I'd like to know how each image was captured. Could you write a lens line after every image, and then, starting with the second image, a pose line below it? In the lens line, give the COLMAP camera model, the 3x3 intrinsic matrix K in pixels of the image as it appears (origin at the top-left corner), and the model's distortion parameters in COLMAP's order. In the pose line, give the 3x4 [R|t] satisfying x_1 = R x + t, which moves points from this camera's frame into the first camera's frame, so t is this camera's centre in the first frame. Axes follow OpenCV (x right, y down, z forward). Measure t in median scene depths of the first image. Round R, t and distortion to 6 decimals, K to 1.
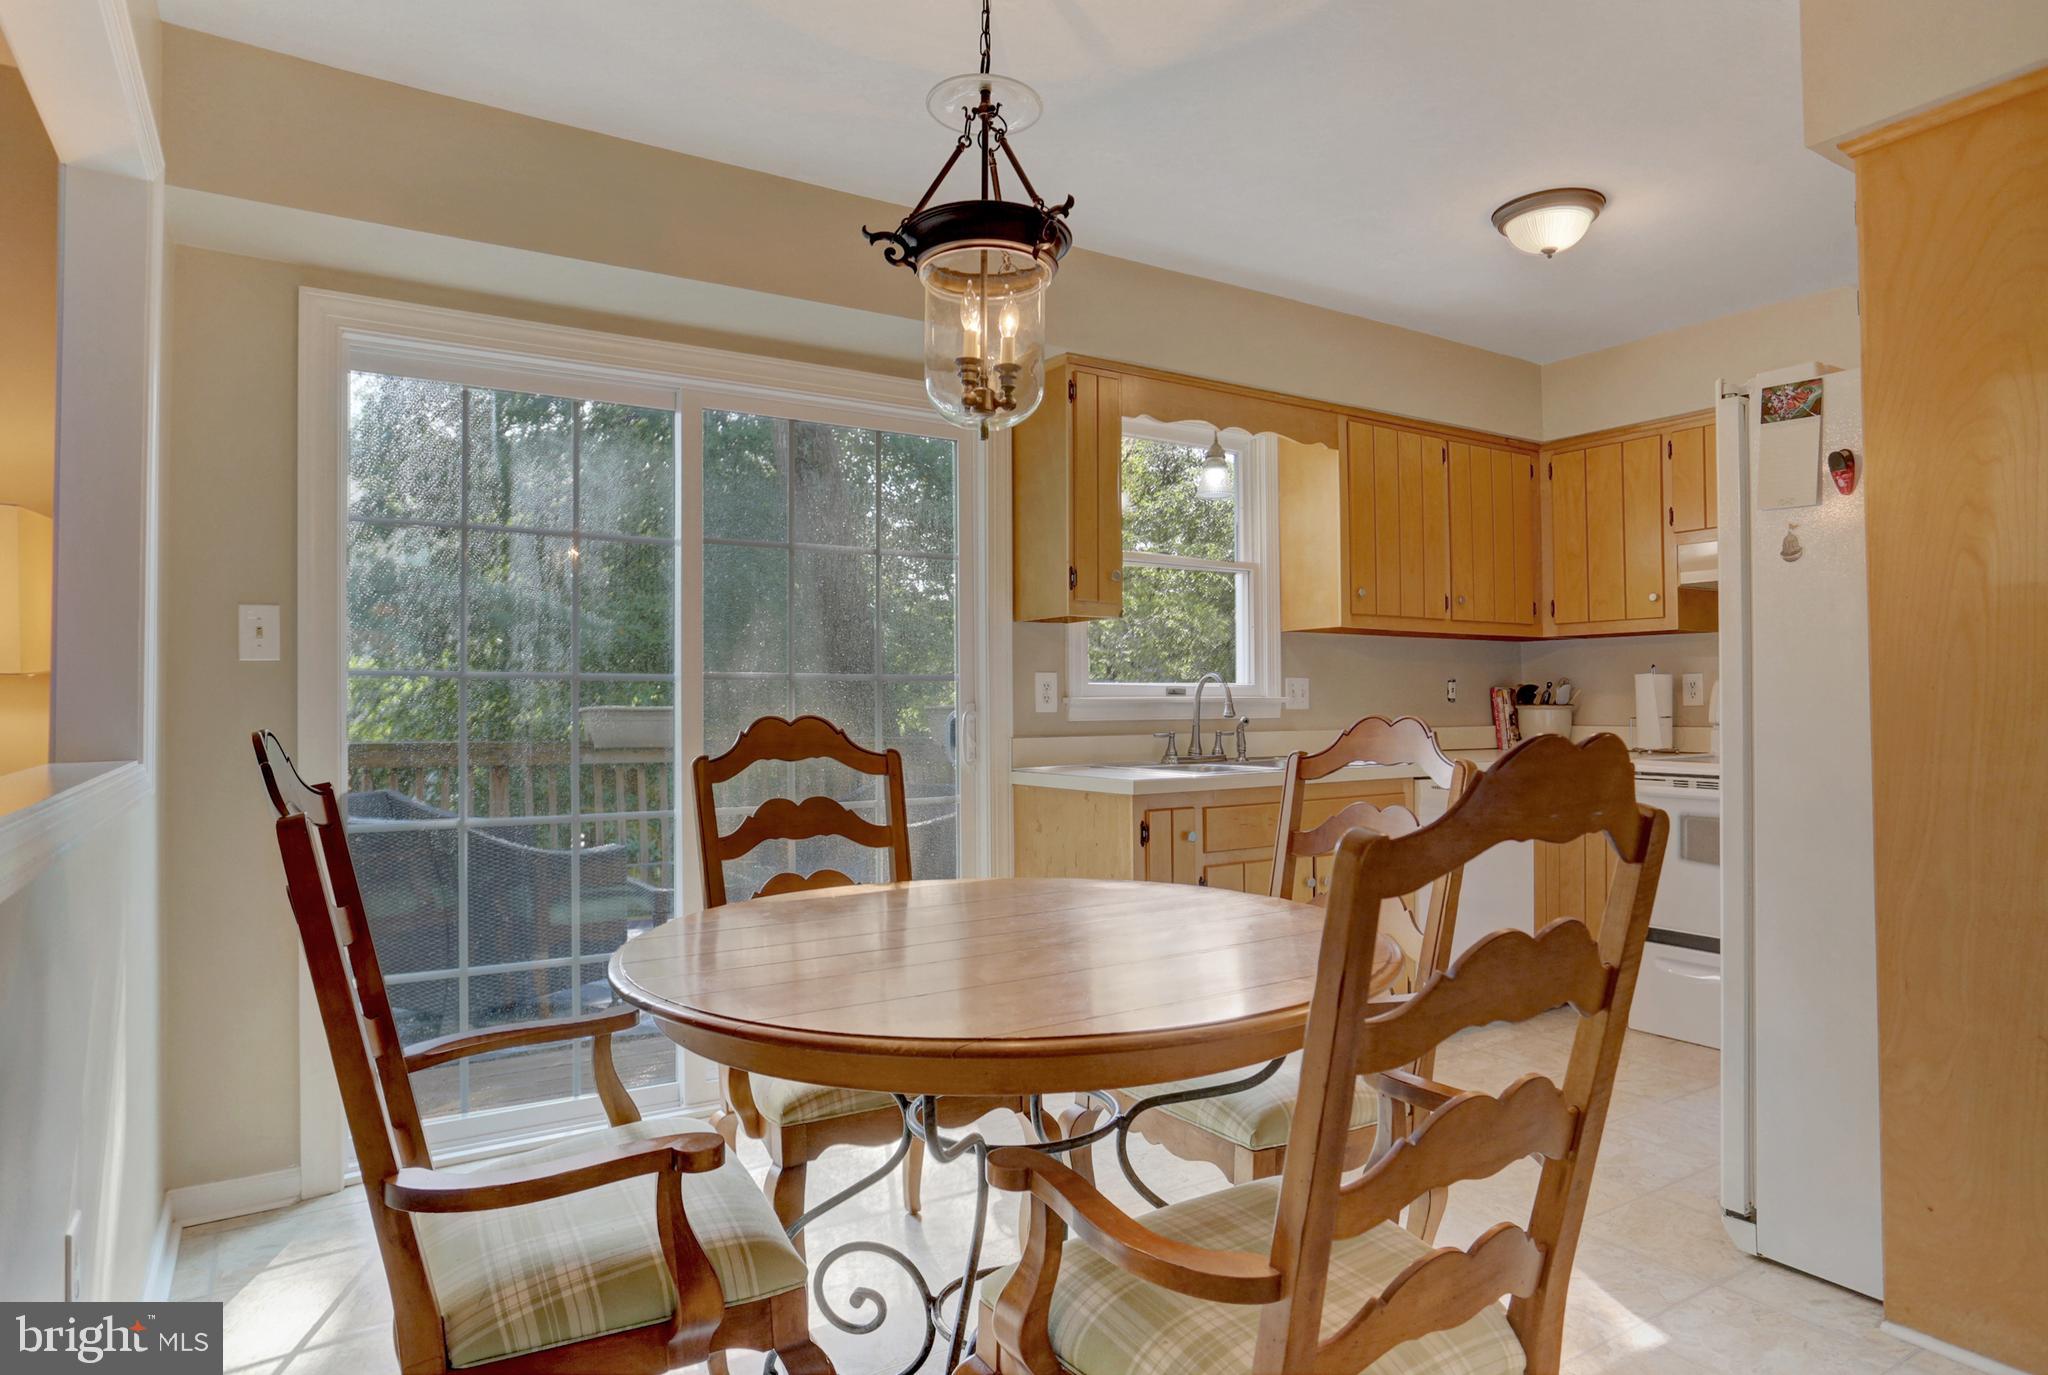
lens RADIAL K [[1230.2, 0, 1006.6], [0, 1230.2, 684.8], [0, 0, 1]] dist [-0.049540, 0.000427]
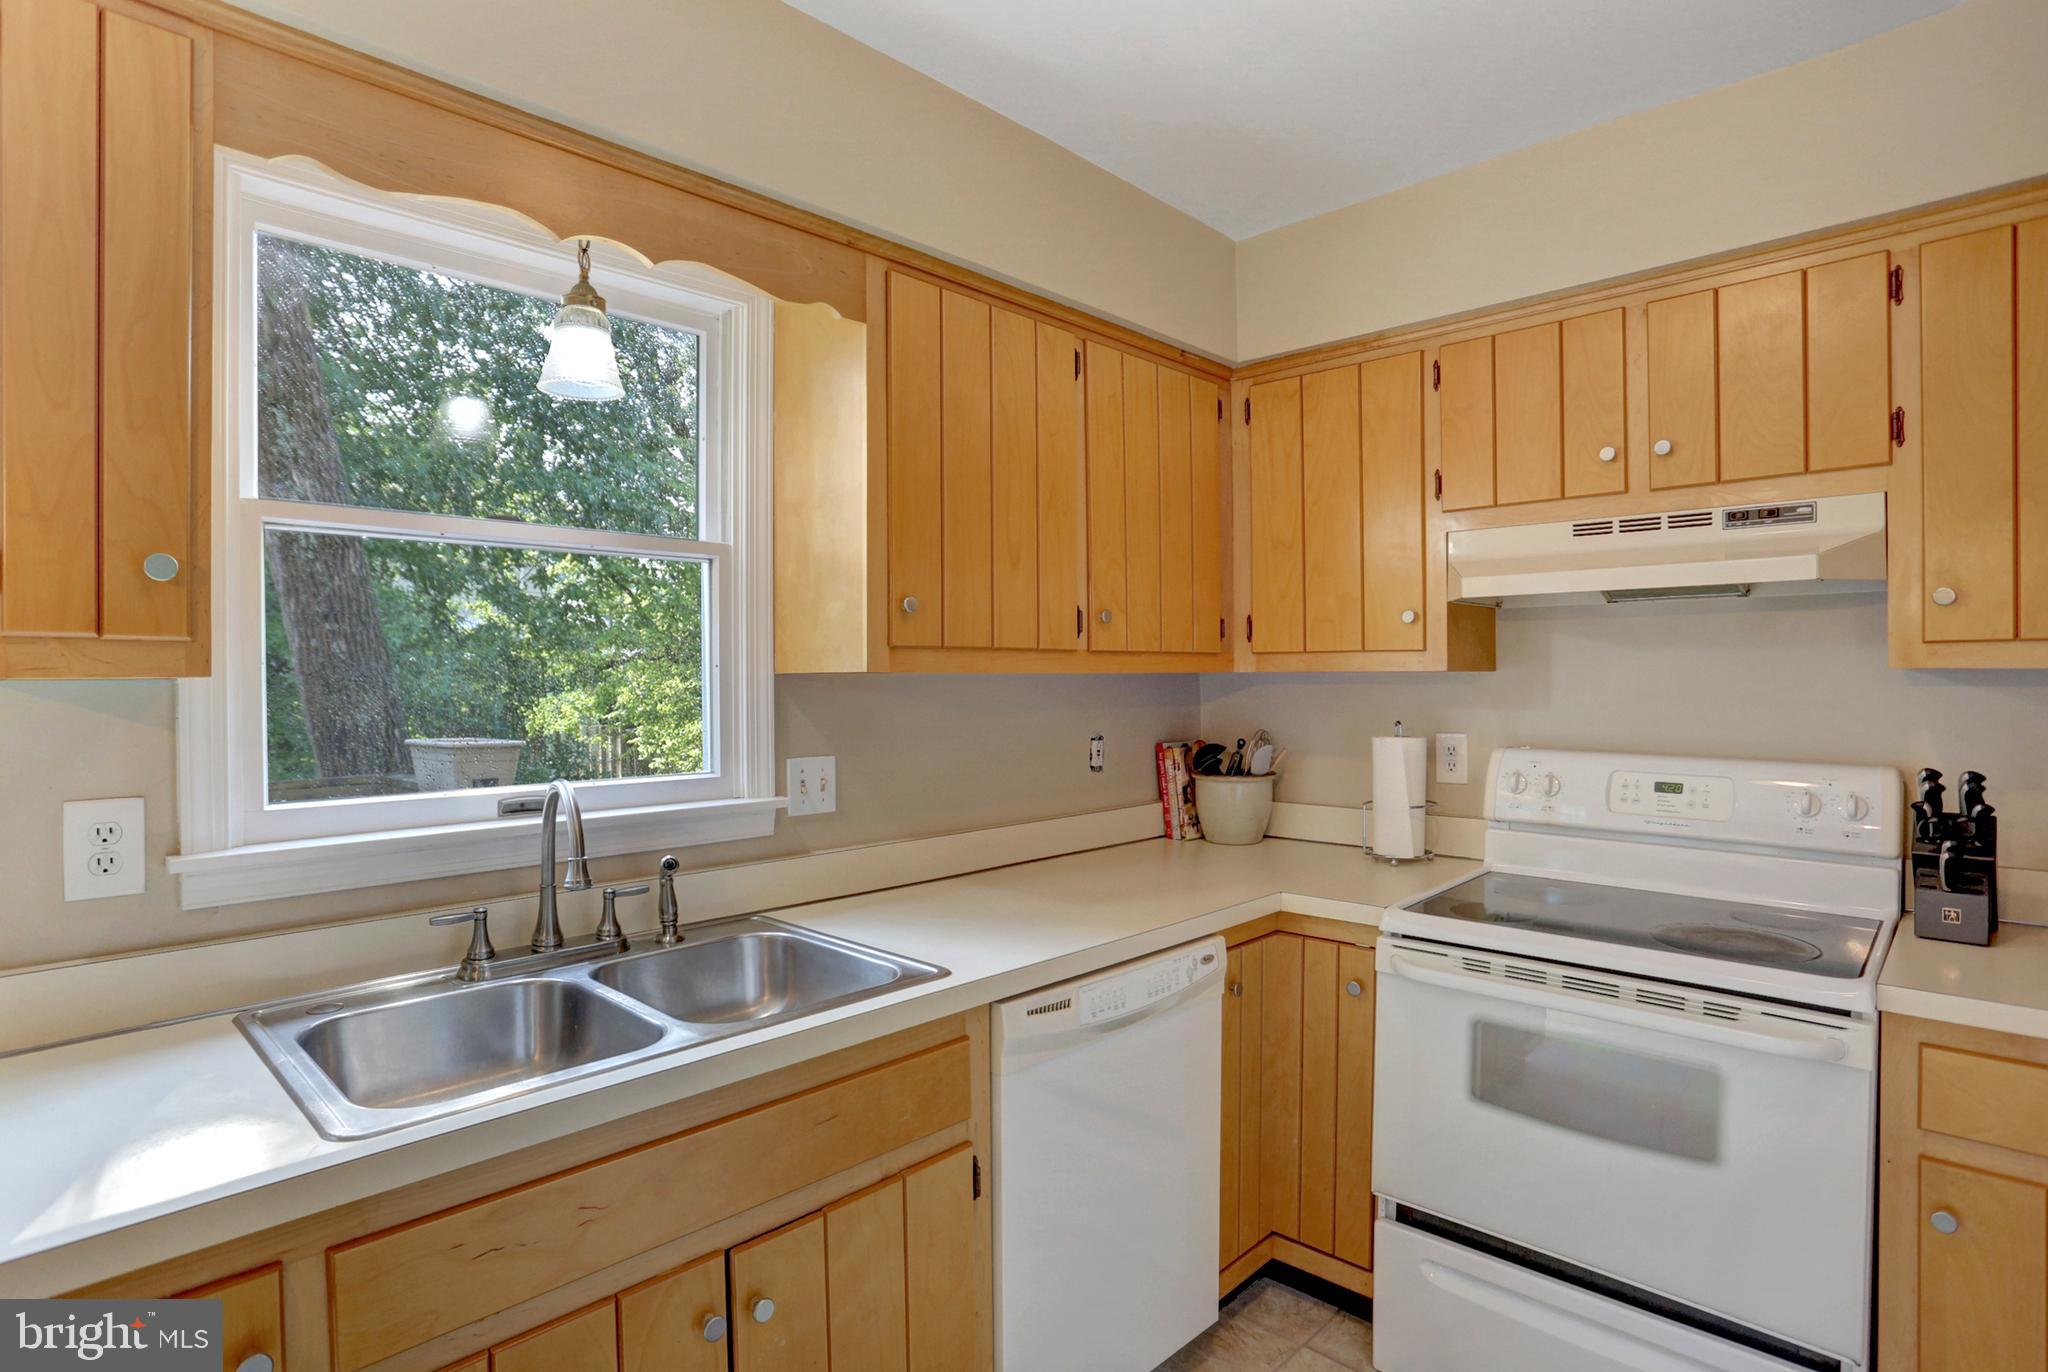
lens RADIAL K [[1052.6, 0, 1036.9], [0, 1052.6, 681.7], [0, 0, 1]] dist [-0.053045, 0.011371]
pose [[0.969670, -0.002747, 0.244404, 0.220417], [-0.004174, 0.999605, 0.027796, -0.052542], [-0.244384, -0.027973, 0.969275, 0.526548]]
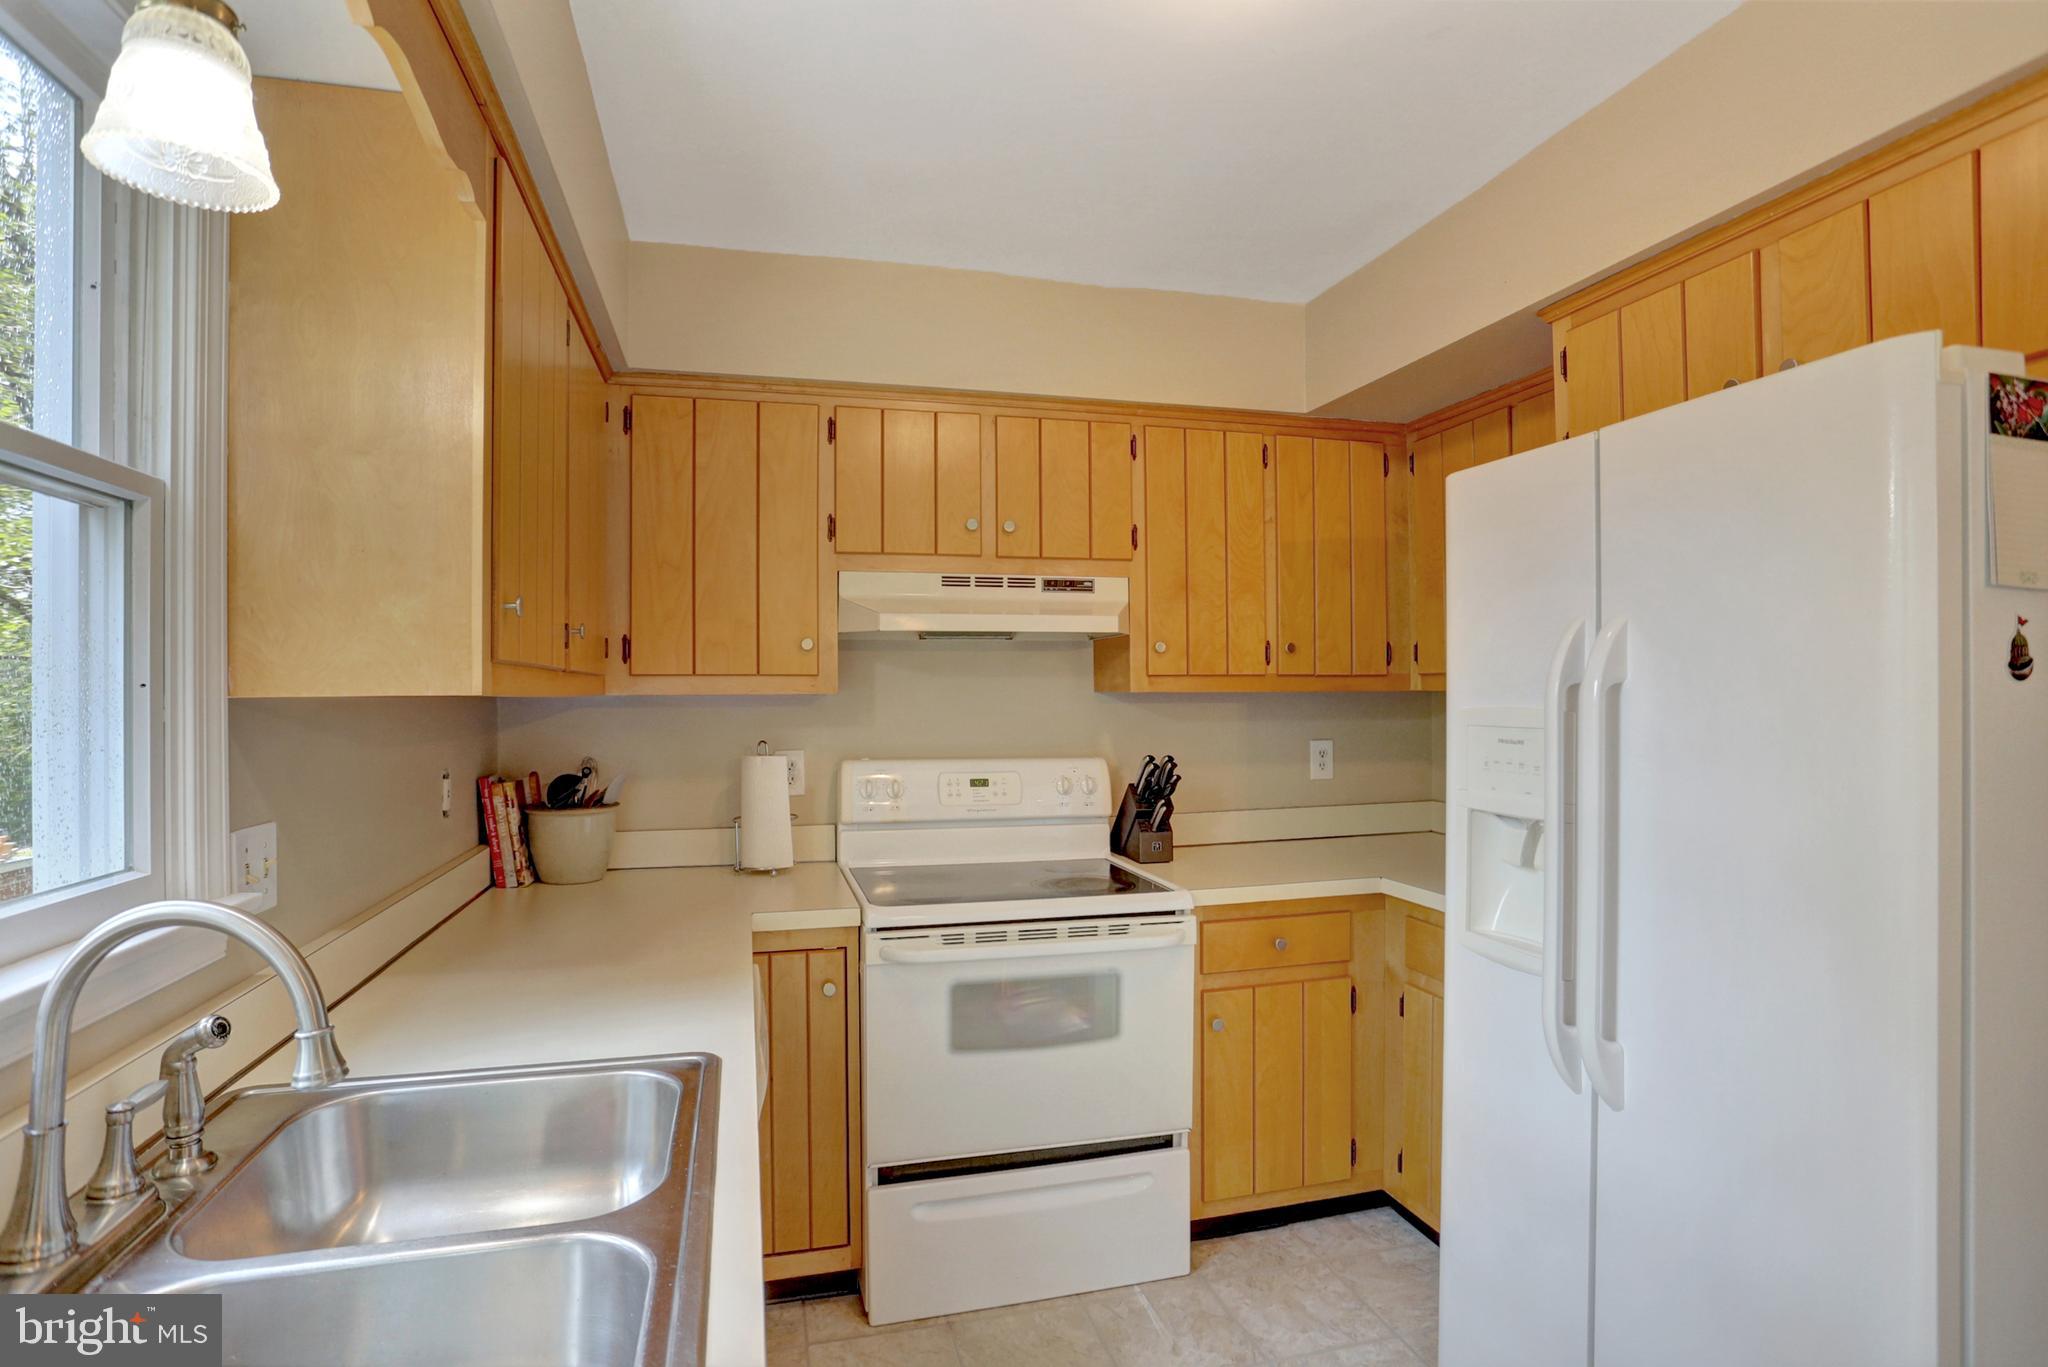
lens RADIAL K [[1052.6, 0, 970.8], [0, 1052.6, 687.8], [0, 0, 1]] dist [-0.053045, 0.011371]
pose [[0.311405, 0.007105, 0.950251, 0.014793], [-0.017655, 0.999843, -0.001690, -0.048141], [-0.950113, -0.016250, 0.311482, 0.719371]]
